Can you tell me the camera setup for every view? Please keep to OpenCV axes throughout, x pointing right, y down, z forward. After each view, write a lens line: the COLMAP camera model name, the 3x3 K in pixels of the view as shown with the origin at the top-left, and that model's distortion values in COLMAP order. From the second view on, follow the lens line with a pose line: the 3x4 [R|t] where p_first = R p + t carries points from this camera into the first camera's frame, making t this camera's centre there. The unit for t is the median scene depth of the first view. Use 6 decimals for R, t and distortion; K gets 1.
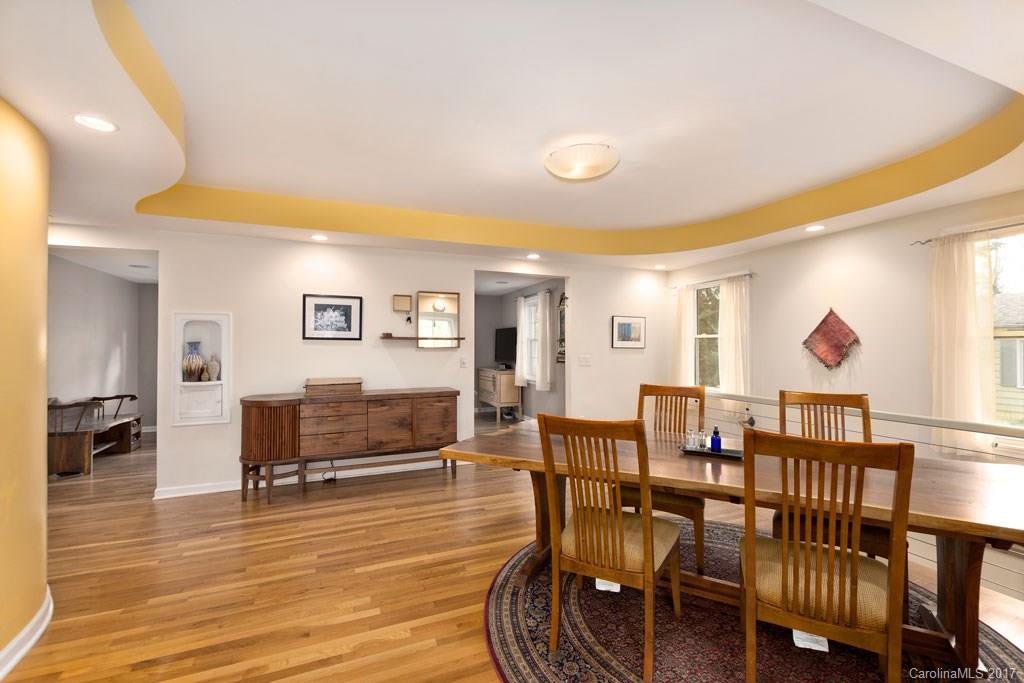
lens RADIAL K [[449.3, 0, 518.3], [0, 449.3, 343.7], [0, 0, 1]] dist [-0.003699, -0.001053]
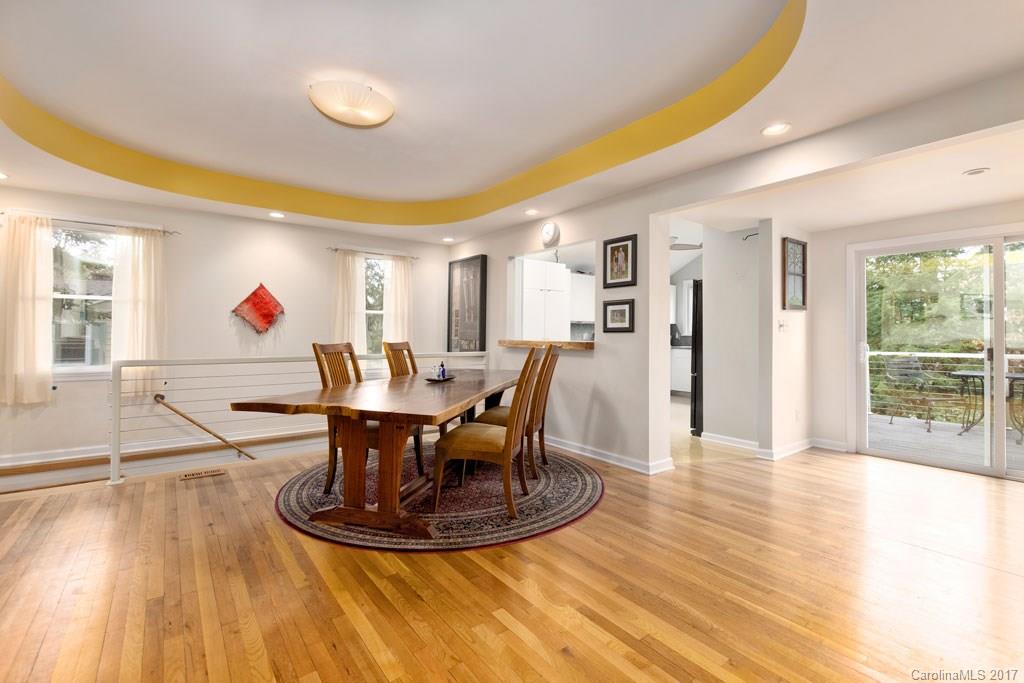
lens RADIAL K [[449.3, 0, 514.6], [0, 449.3, 336.7], [0, 0, 1]] dist [-0.003699, -0.001053]
pose [[-0.269899, -0.003946, 0.962880, -0.804066], [-0.008174, 0.999965, 0.001806, 0.071436], [-0.962854, -0.007383, -0.269922, 0.874445]]
